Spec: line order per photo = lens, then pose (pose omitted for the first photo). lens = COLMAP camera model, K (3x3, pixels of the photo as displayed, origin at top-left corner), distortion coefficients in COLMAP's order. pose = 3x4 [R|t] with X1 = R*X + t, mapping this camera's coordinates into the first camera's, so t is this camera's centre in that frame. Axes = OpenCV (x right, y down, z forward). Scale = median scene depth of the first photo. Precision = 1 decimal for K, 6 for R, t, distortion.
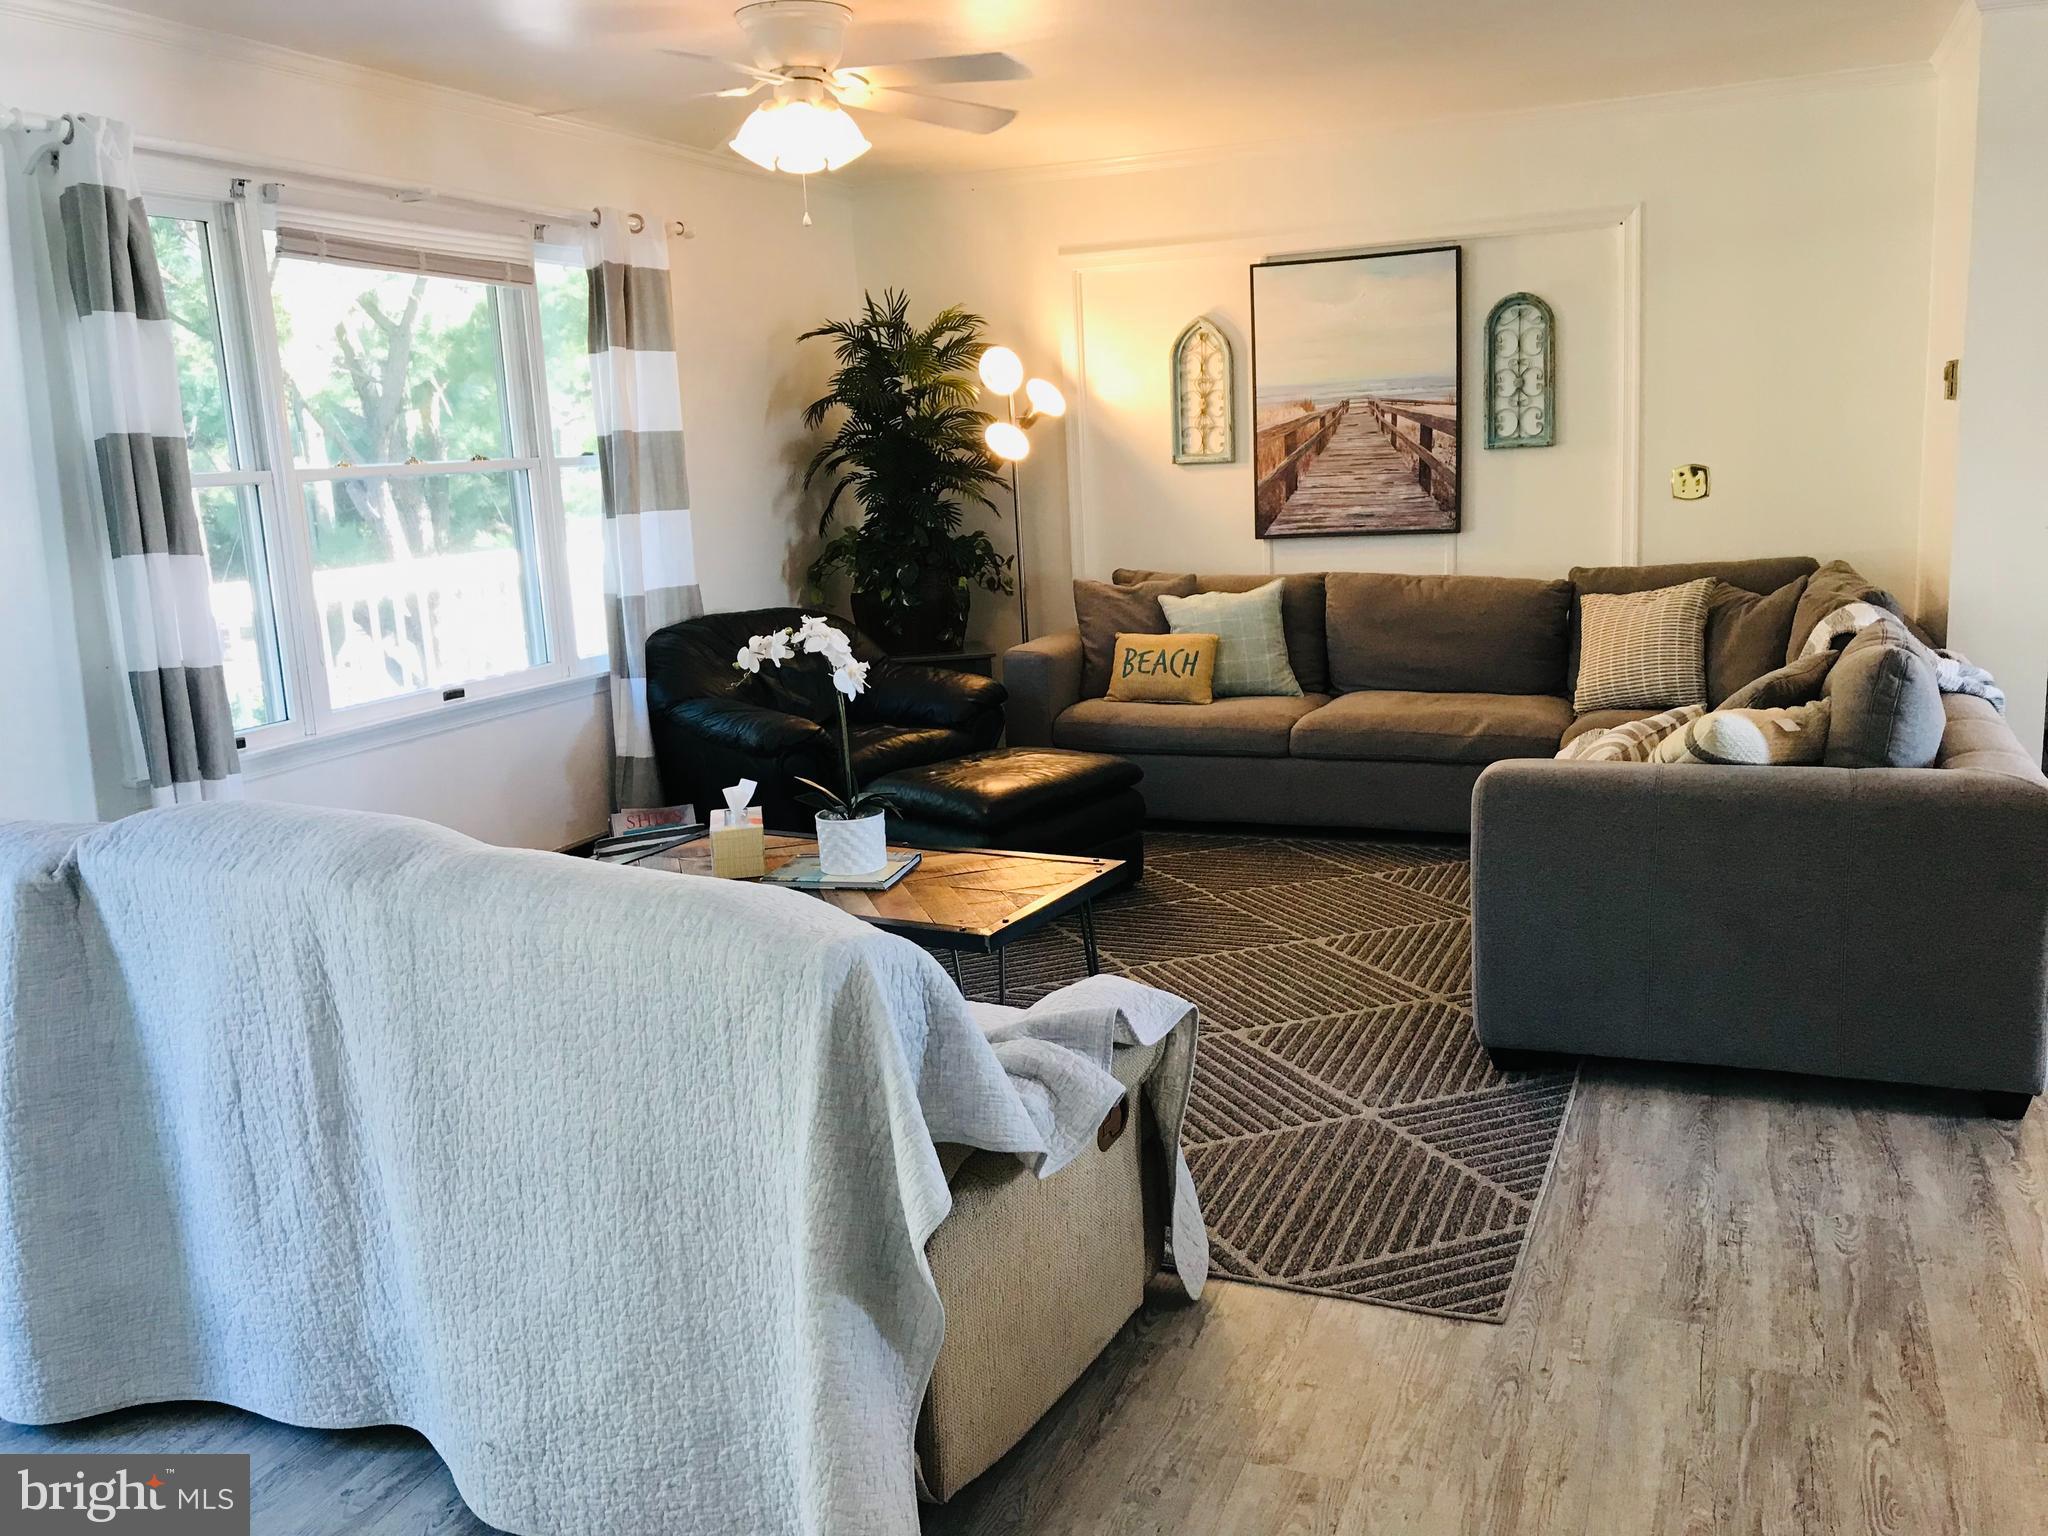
lens RADIAL K [[1695.0, 0, 1024.0], [0, 1695.0, 768.0], [0, 0, 1]] dist [-0.002112, -0.006207]
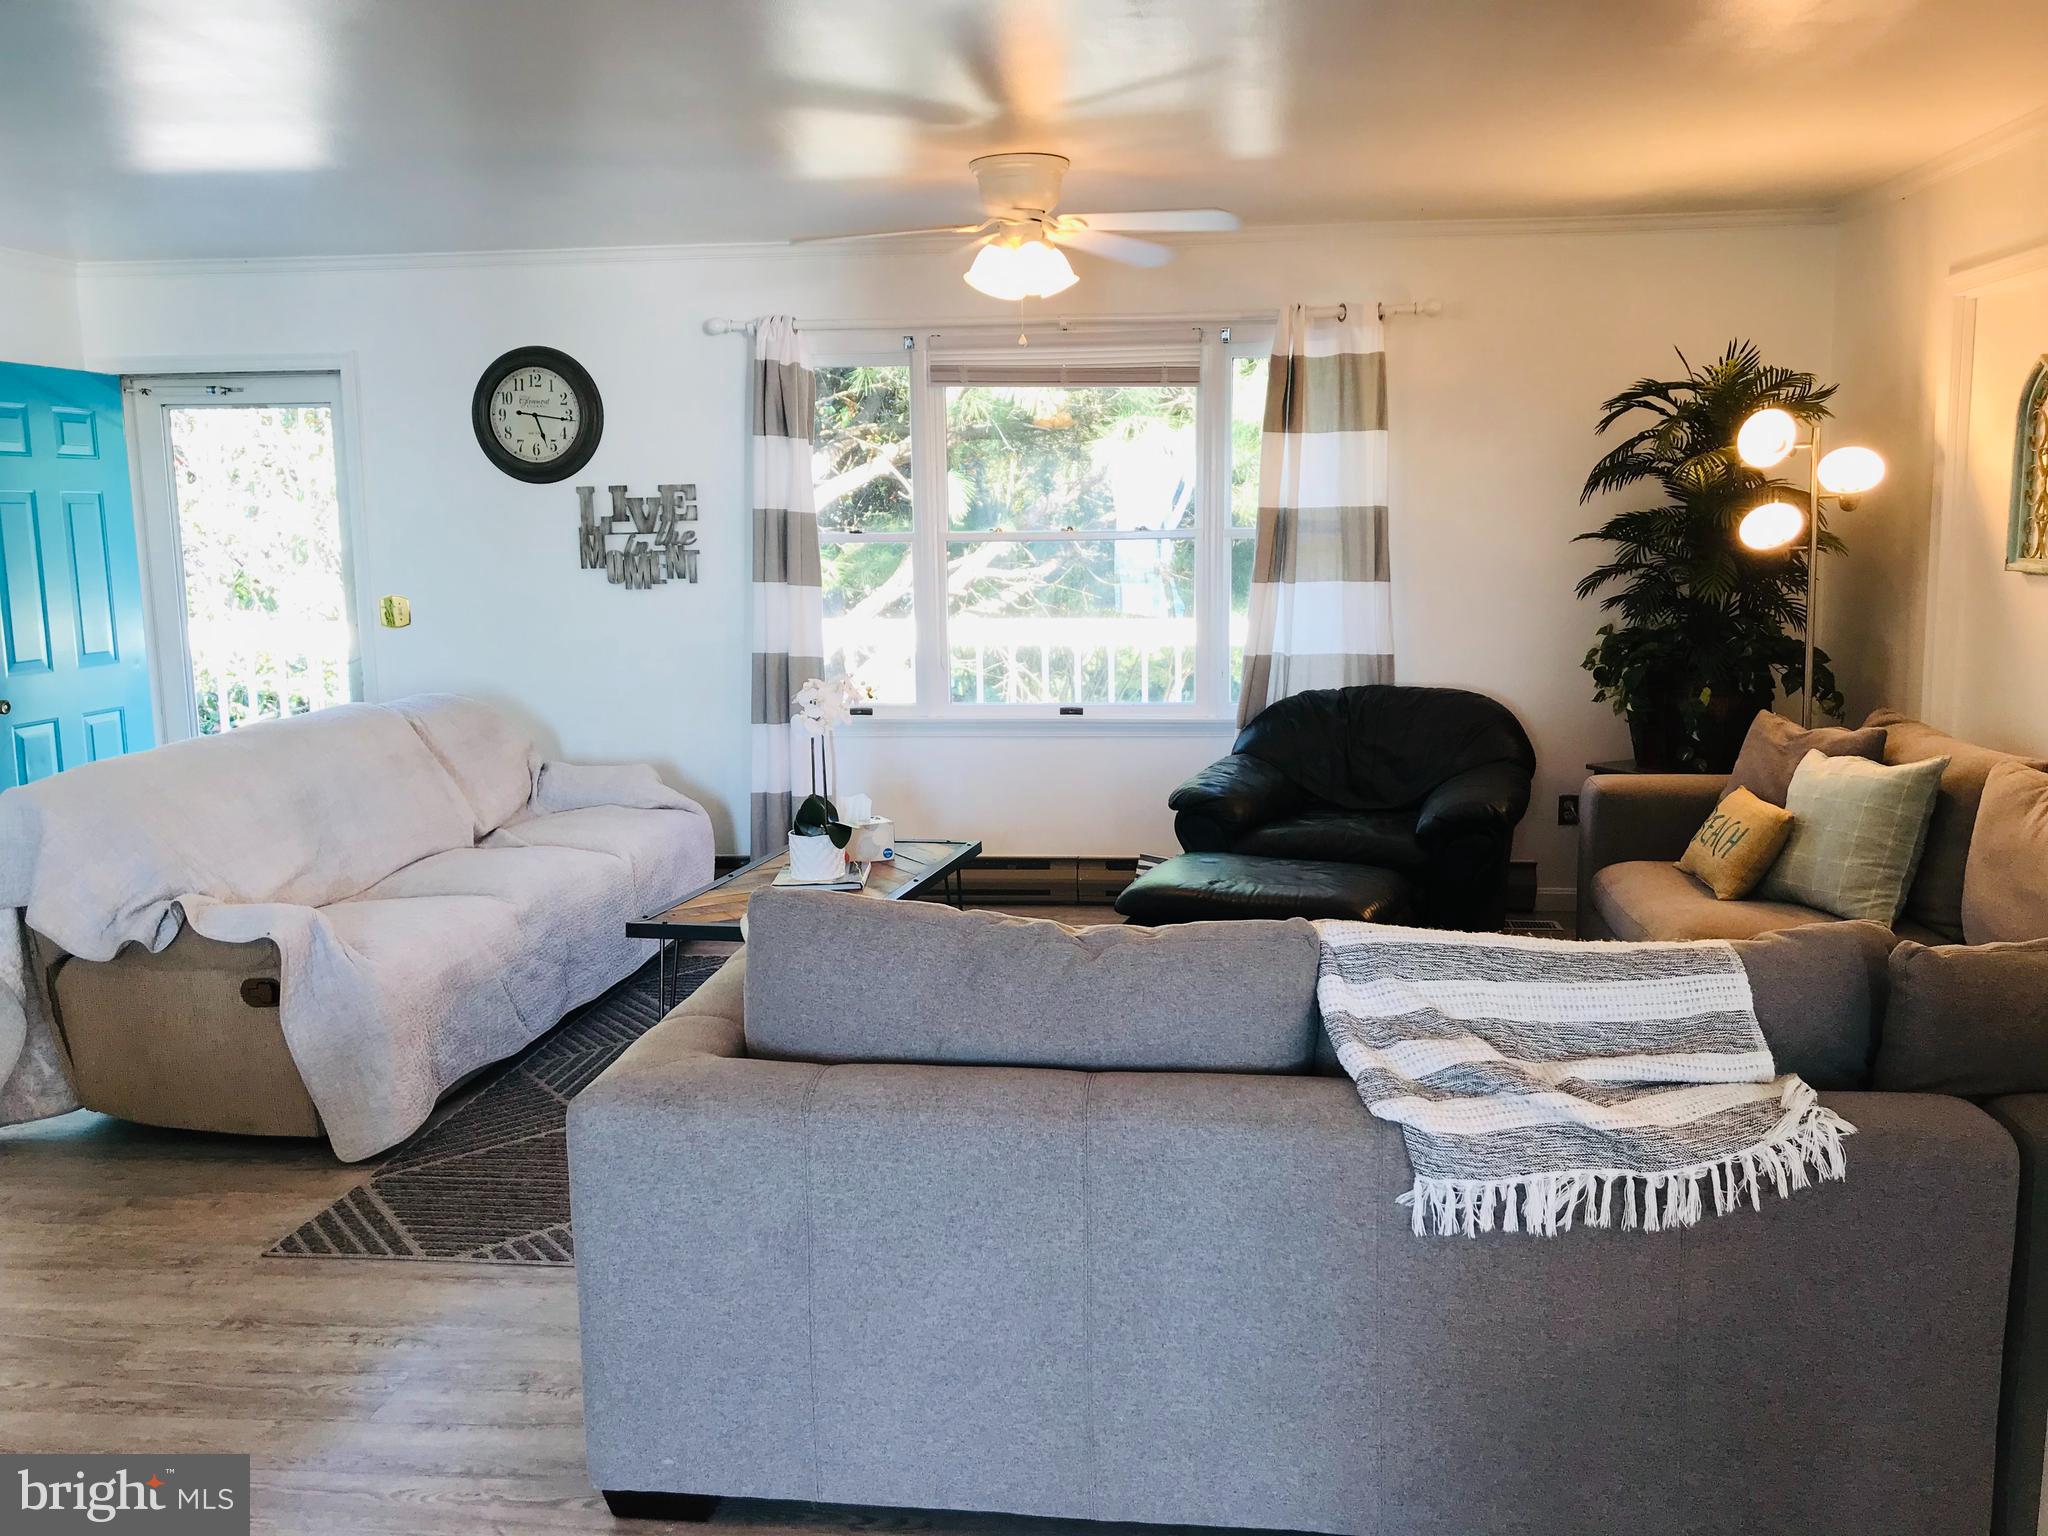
lens RADIAL K [[1643.7, 0, 1024.0], [0, 1643.7, 768.0], [0, 0, 1]] dist [0.007986, 0.000510]
pose [[0.294750, 0.182949, -0.937898, 0.822565], [-0.181237, 0.974389, 0.133110, -0.160245], [0.938230, 0.130748, 0.320359, 0.577460]]
